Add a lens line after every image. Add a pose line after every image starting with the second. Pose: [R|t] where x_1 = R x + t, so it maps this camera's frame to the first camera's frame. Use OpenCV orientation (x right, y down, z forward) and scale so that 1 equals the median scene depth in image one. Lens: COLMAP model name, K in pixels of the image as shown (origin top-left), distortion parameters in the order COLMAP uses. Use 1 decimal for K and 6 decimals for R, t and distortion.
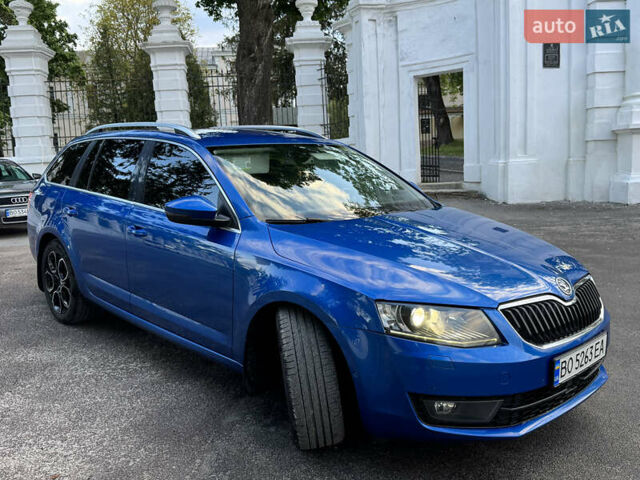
lens RADIAL K [[633.9, 0, 318.0], [0, 633.9, 239.9], [0, 0, 1]] dist [0.132453, -0.248920]
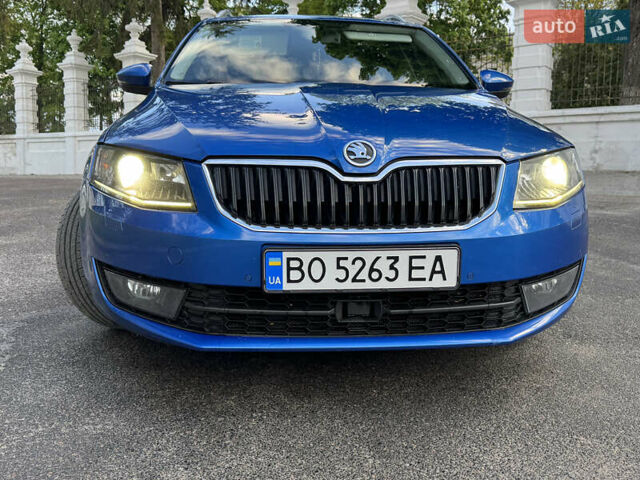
lens RADIAL K [[633.9, 0, 318.0], [0, 633.9, 239.9], [0, 0, 1]] dist [0.132453, -0.248920]
pose [[0.768336, 0.124898, -0.627742, 0.618580], [-0.114262, 0.991787, 0.057477, 0.102715], [0.629765, 0.027565, 0.776296, 0.409773]]
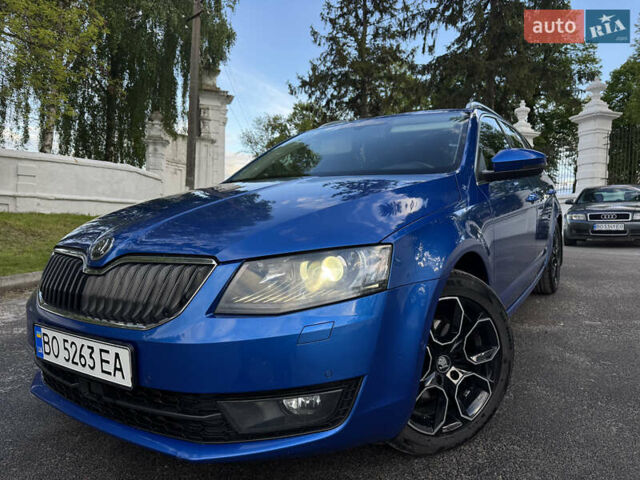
lens RADIAL K [[459.7, 0, 320.0], [0, 459.7, 240.0], [0, 0, 1]] dist [0.049314, -0.068792]
pose [[0.205235, 0.086715, -0.974864, 0.763363], [-0.133954, 0.989182, 0.059788, 0.000447], [0.969502, 0.118317, 0.214631, 0.924805]]
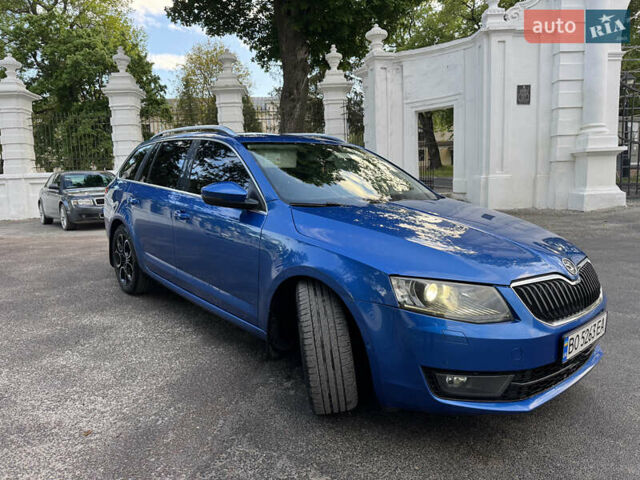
lens RADIAL K [[461.8, 0, 322.3], [0, 461.8, 237.8], [0, 0, 1]] dist [0.071714, -0.100636]
pose [[0.999125, 0.018004, -0.037760, 0.005552], [-0.018148, 0.999829, -0.003465, 0.029007], [0.037691, 0.004148, 0.999281, 0.182870]]
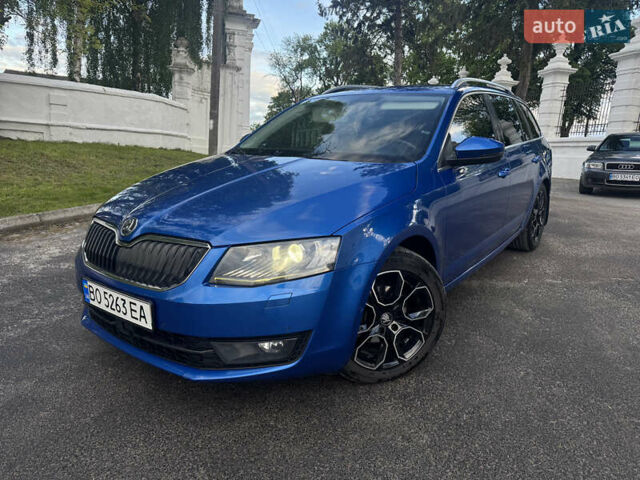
lens RADIAL K [[461.0, 0, 323.7], [0, 461.0, 239.9], [0, 0, 1]] dist [0.051302, -0.062029]
pose [[0.149296, 0.244776, -0.958017, 0.896161], [-0.163752, 0.961617, 0.220177, -0.088875], [0.975139, 0.124006, 0.183648, 0.953600]]
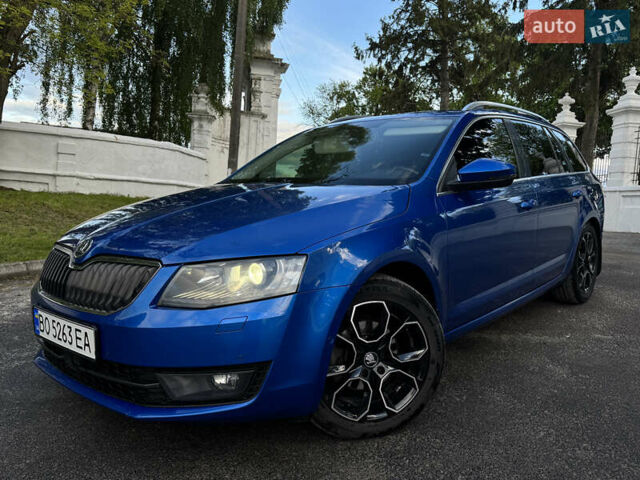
lens RADIAL K [[534.8, 0, 322.7], [0, 534.8, 238.7], [0, 0, 1]] dist [0.109444, -0.187827]
pose [[0.070607, 0.114807, -0.990875, 0.934891], [-0.155276, 0.982511, 0.102773, -0.055602], [0.985345, 0.146603, 0.087199, 1.034155]]
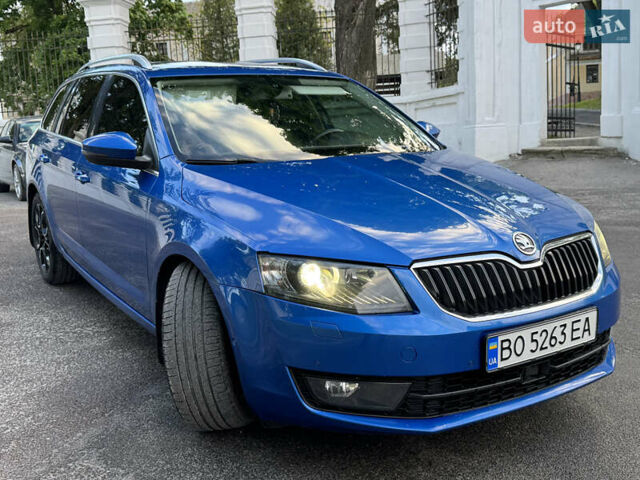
lens RADIAL K [[721.5, 0, 313.8], [0, 721.5, 241.1], [0, 0, 1]] dist [0.176599, -0.389181]
pose [[0.977972, 0.023773, -0.207380, 0.262191], [-0.015987, 0.999106, 0.039141, 0.032525], [0.208125, -0.034964, 0.977477, 0.087907]]
